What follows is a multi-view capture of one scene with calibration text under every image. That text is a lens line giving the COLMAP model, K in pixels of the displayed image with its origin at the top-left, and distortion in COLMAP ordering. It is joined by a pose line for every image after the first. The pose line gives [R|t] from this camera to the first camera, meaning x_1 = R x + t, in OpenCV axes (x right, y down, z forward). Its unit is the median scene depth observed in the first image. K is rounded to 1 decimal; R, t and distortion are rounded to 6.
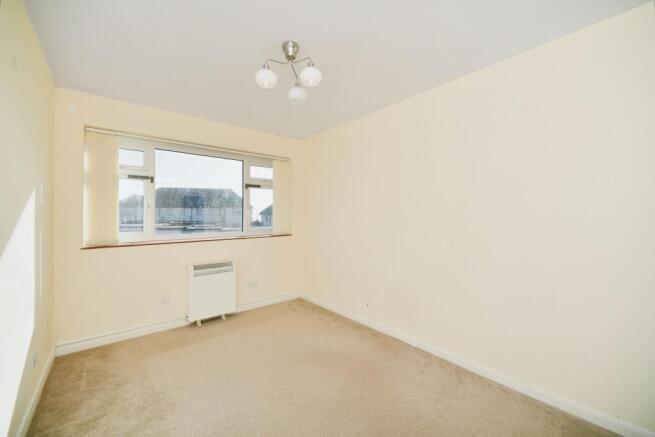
lens RADIAL K [[269.1, 0, 328.3], [0, 269.1, 221.2], [0, 0, 1]] dist [0.003080, -0.000888]
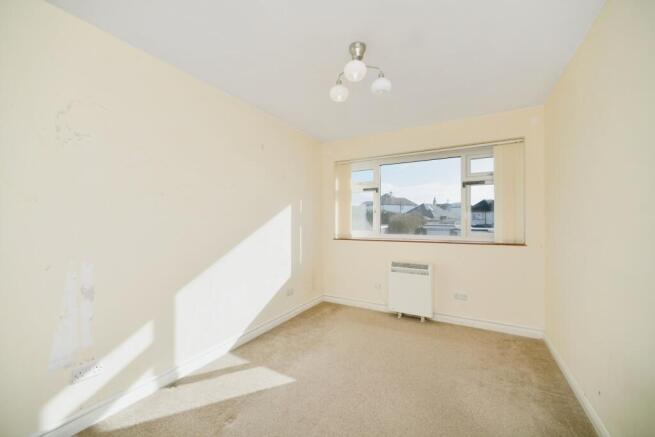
lens RADIAL K [[269.1, 0, 319.4], [0, 269.1, 224.6], [0, 0, 1]] dist [0.003080, -0.000888]
pose [[0.312717, 0.015739, -0.949716, 0.457424], [-0.018077, 0.999780, 0.010617, -0.000267], [0.949674, 0.013848, 0.312932, 0.332010]]
